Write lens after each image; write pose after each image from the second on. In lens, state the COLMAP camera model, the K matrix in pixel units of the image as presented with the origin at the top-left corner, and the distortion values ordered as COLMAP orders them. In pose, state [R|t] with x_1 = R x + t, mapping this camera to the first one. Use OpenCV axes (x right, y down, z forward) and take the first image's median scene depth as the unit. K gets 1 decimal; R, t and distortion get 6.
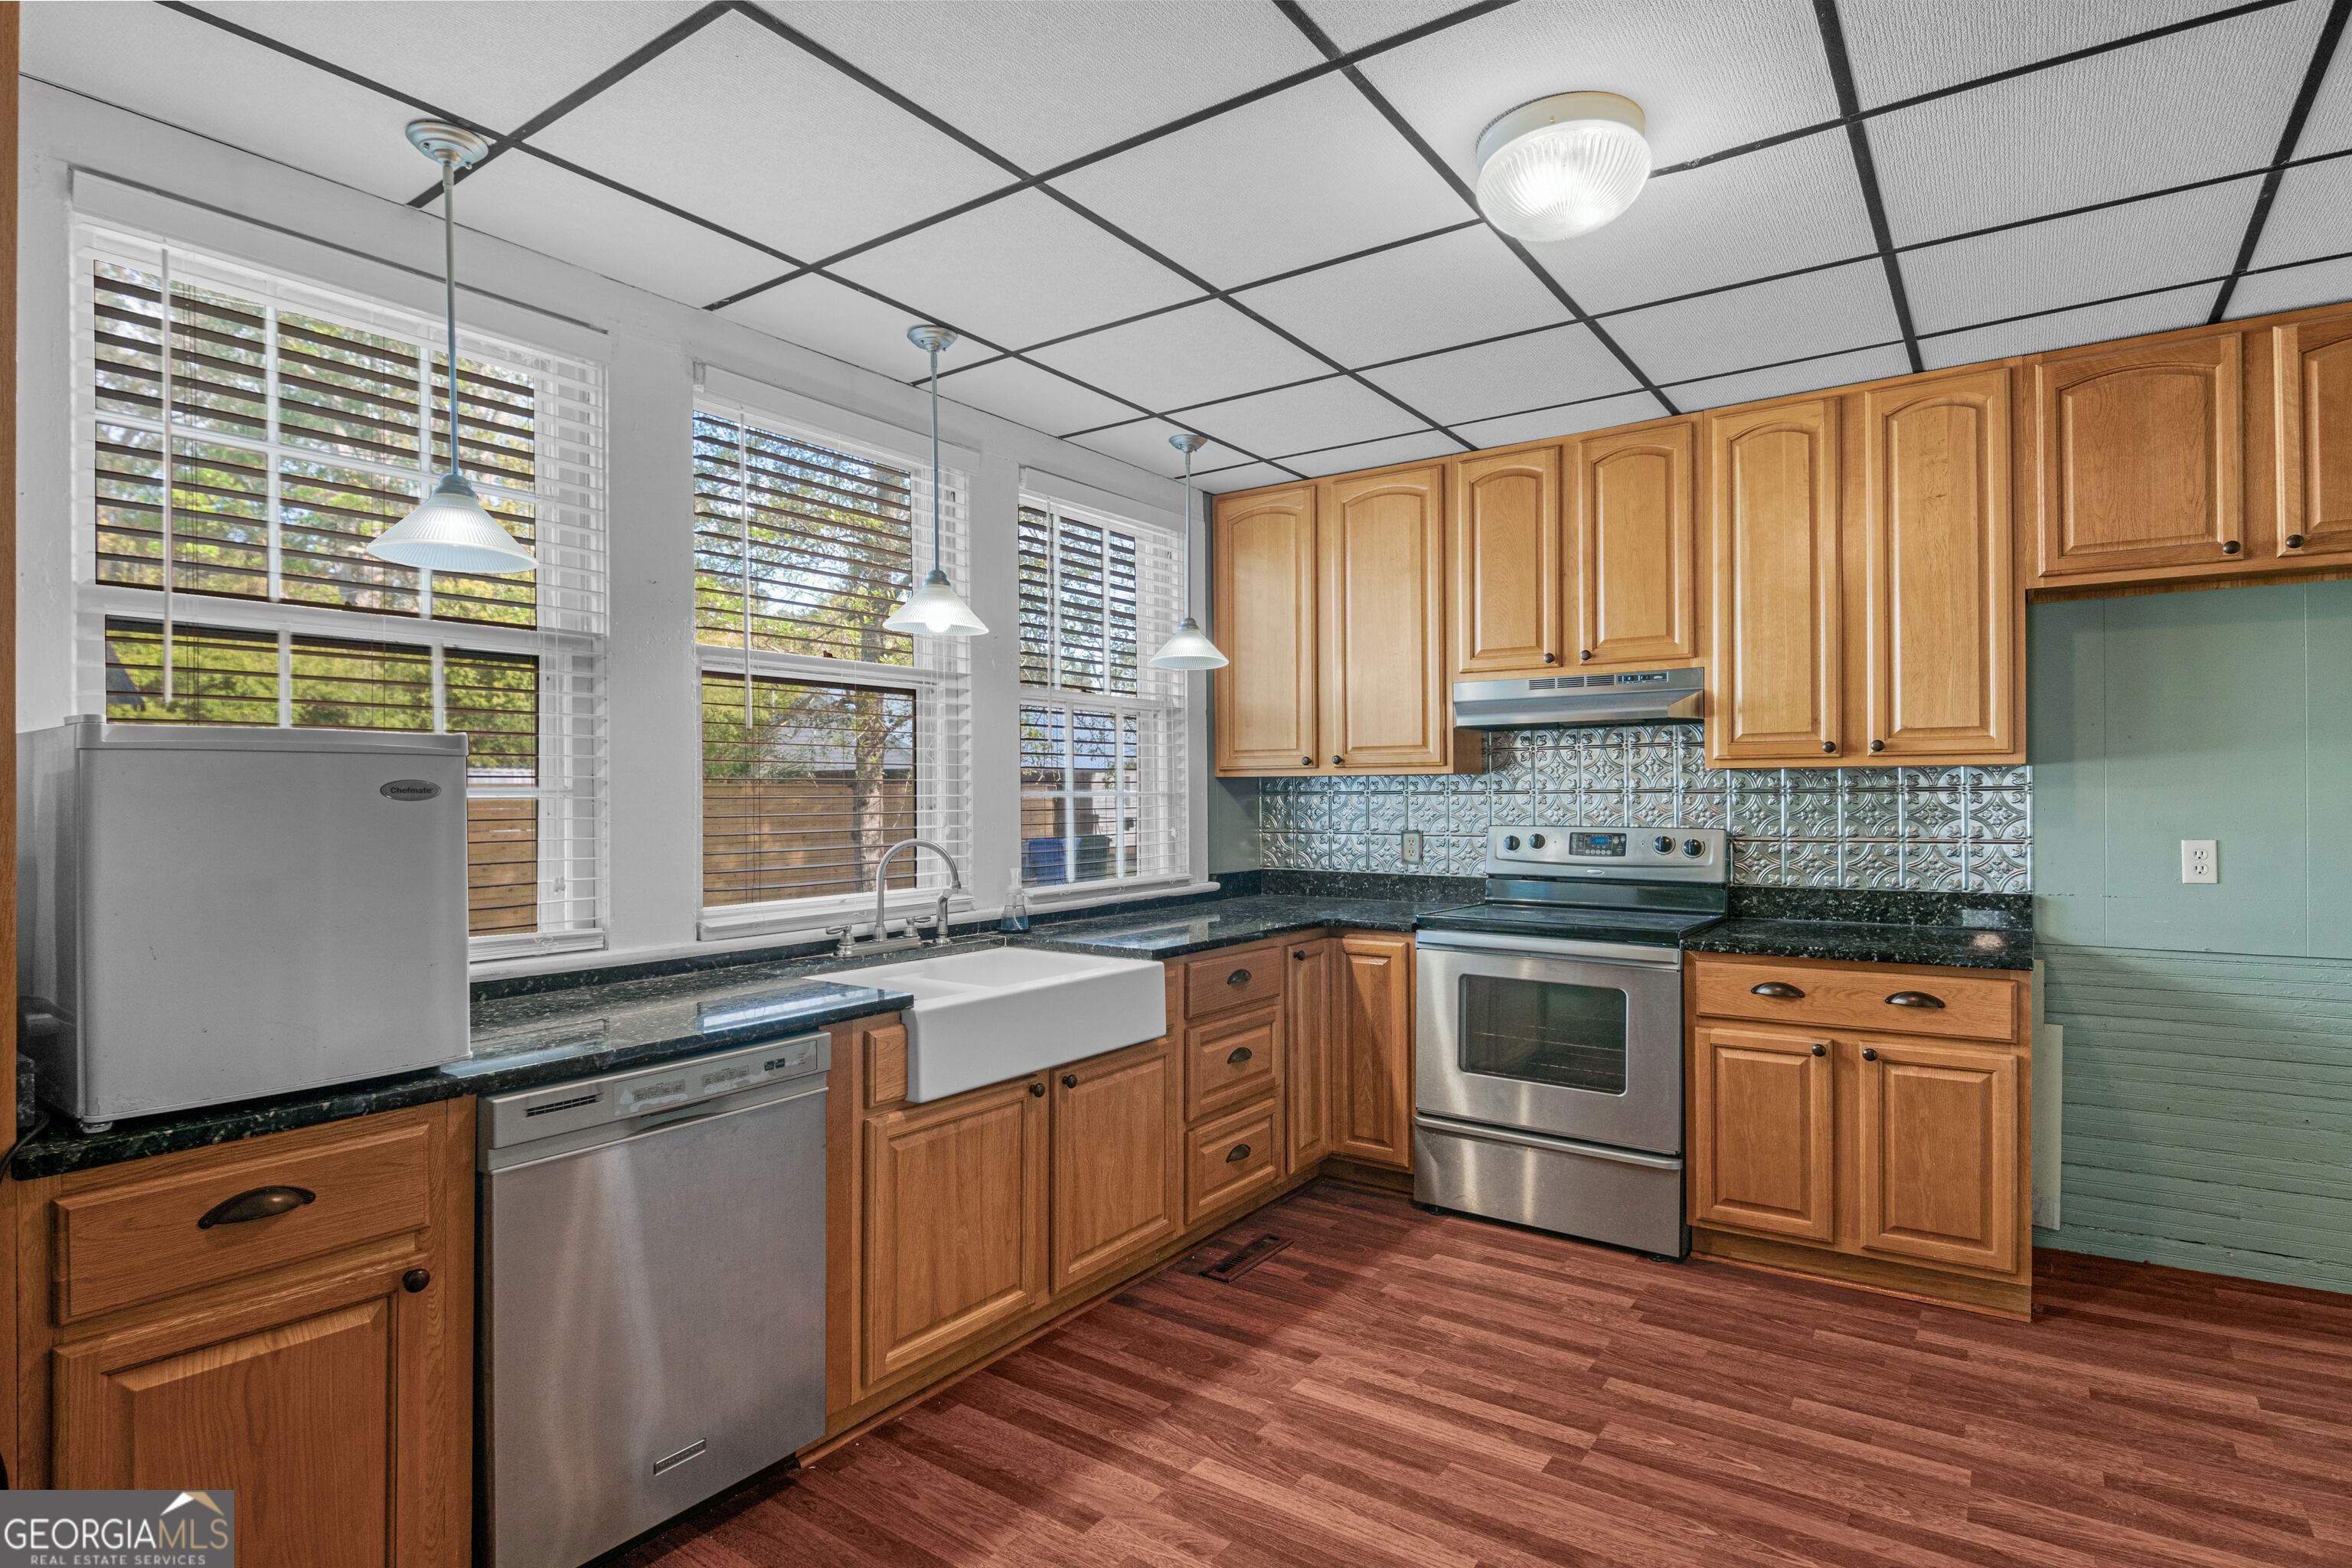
lens RADIAL K [[1189.7, 0, 1170.1], [0, 1189.7, 786.6], [0, 0, 1]] dist [0.005665, -0.013735]
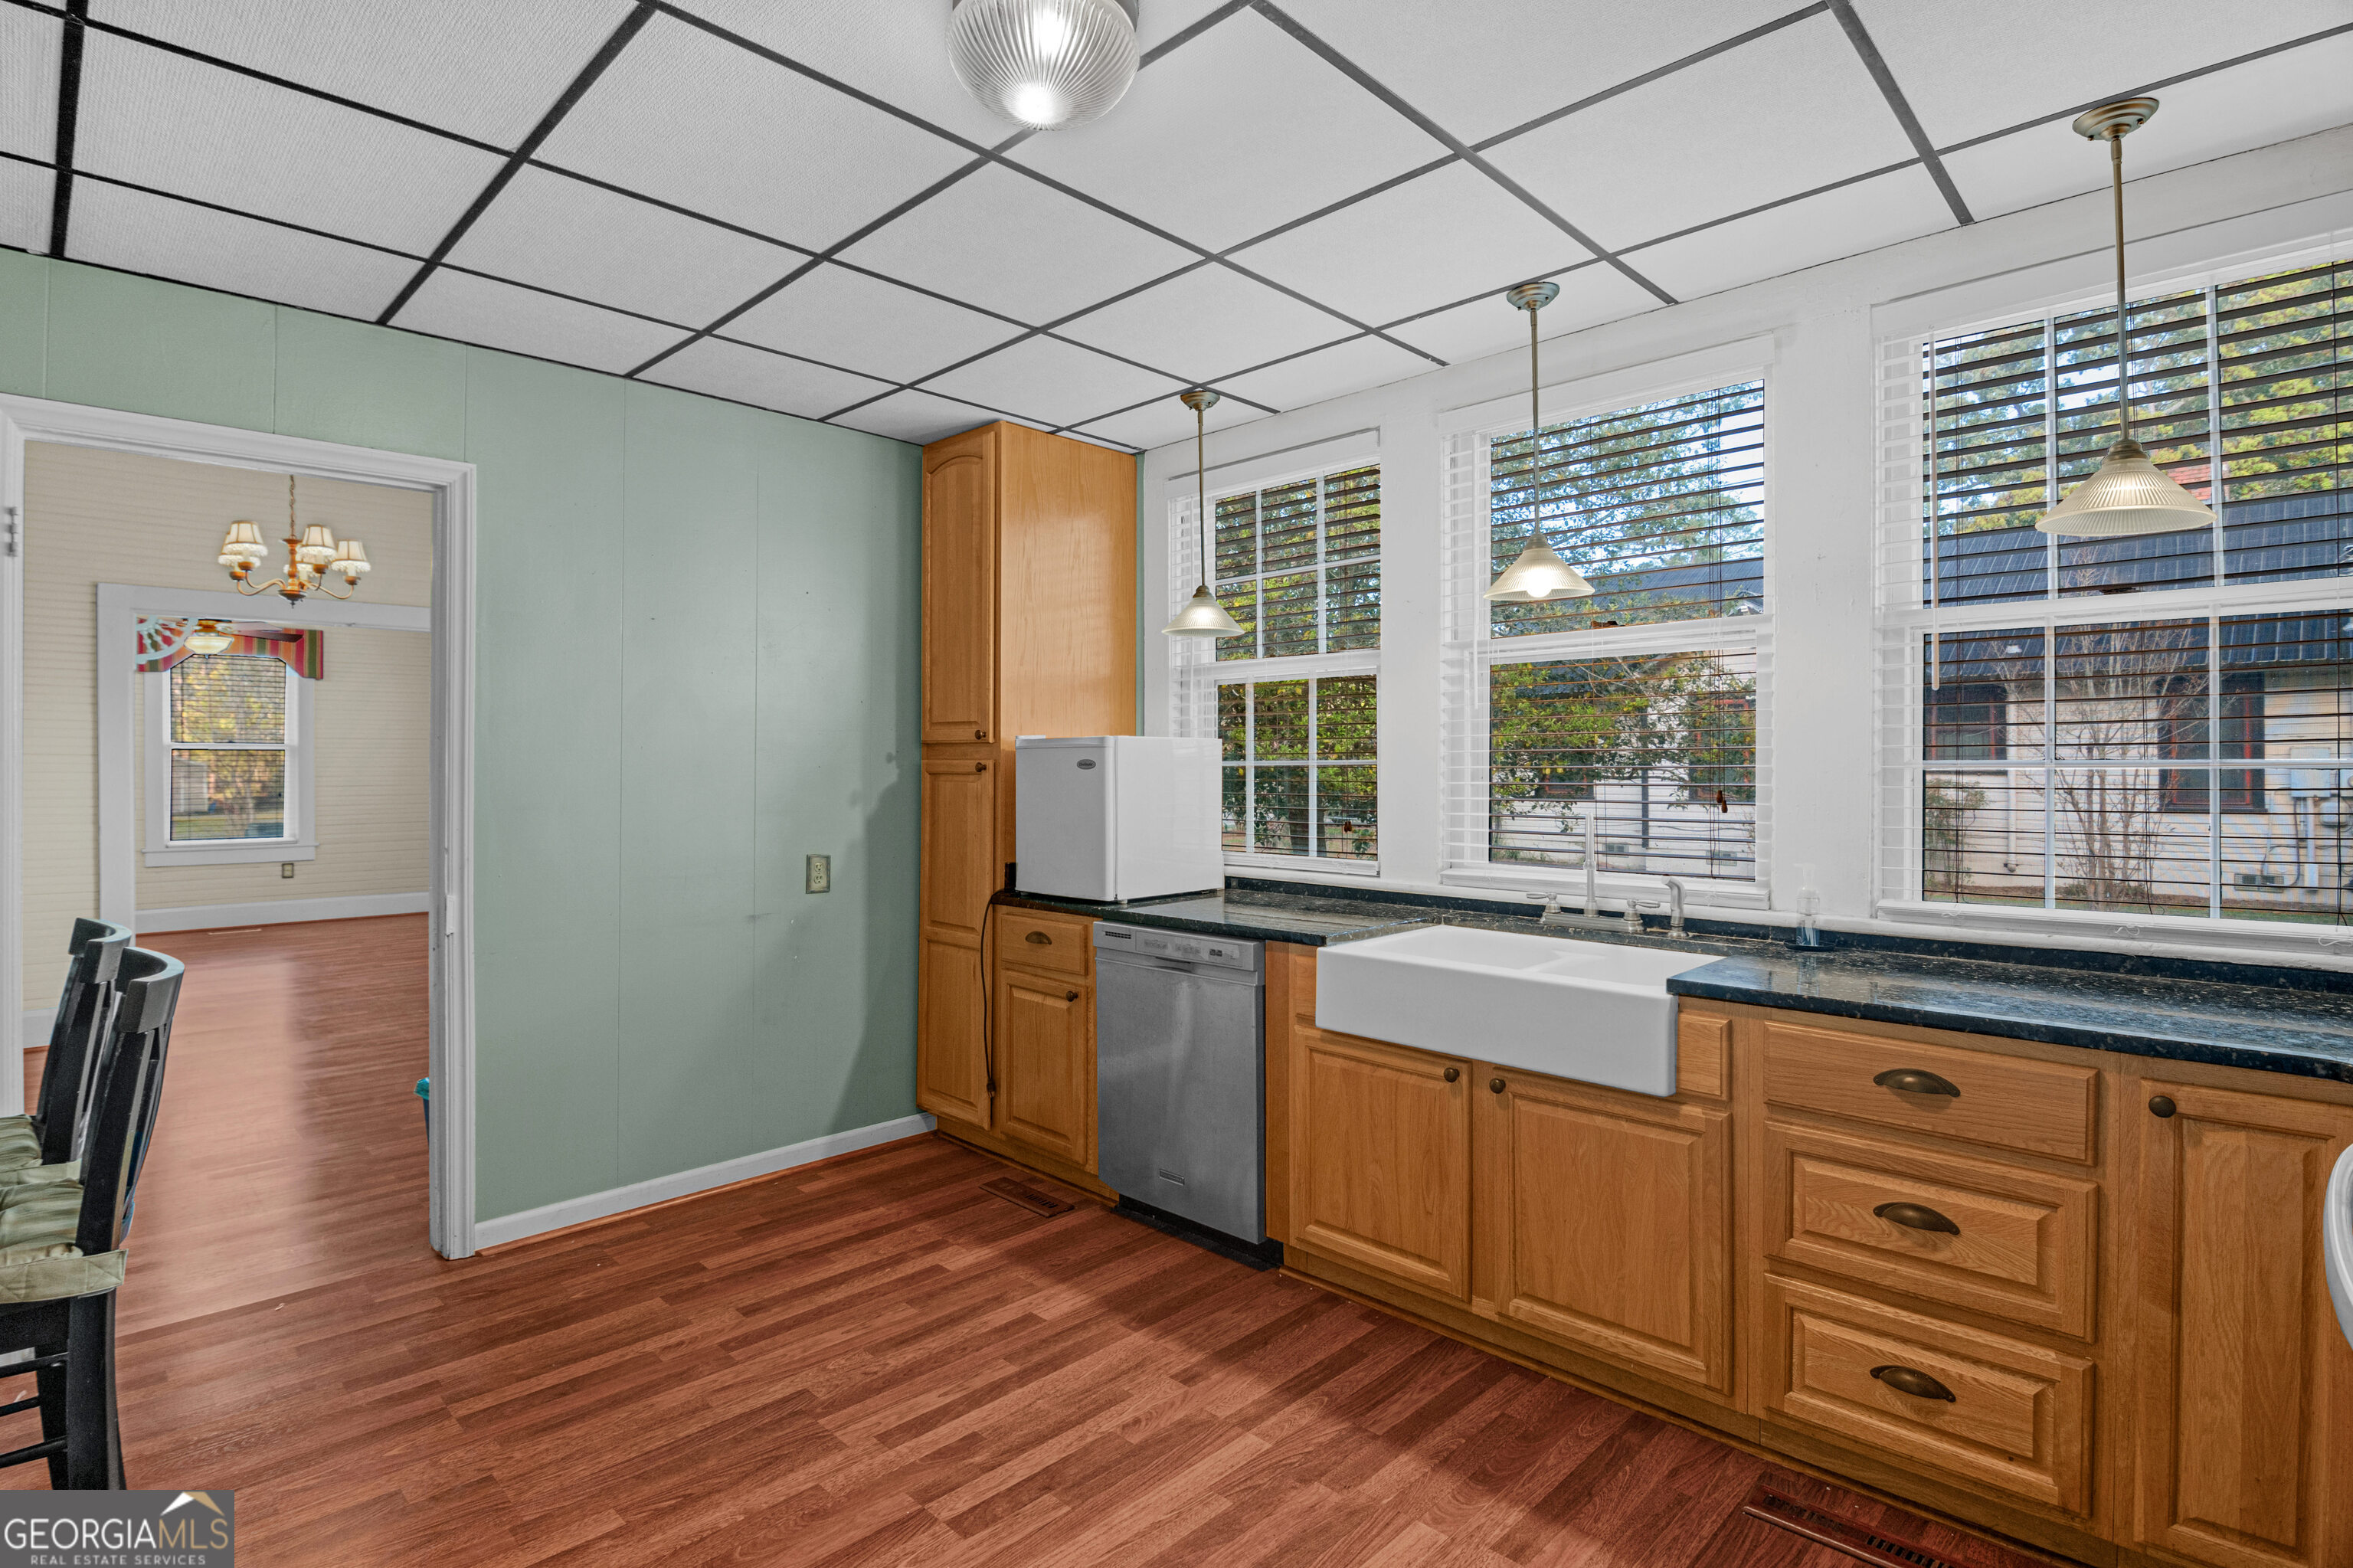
lens RADIAL K [[1190.3, 0, 1170.6], [0, 1190.3, 786.6], [0, 0, 1]] dist [0.005665, -0.013735]
pose [[-0.155023, 0.020322, -0.987702, 0.897954], [0.005027, 0.999792, 0.019782, 0.004253], [0.987898, -0.001899, -0.155093, 0.965519]]
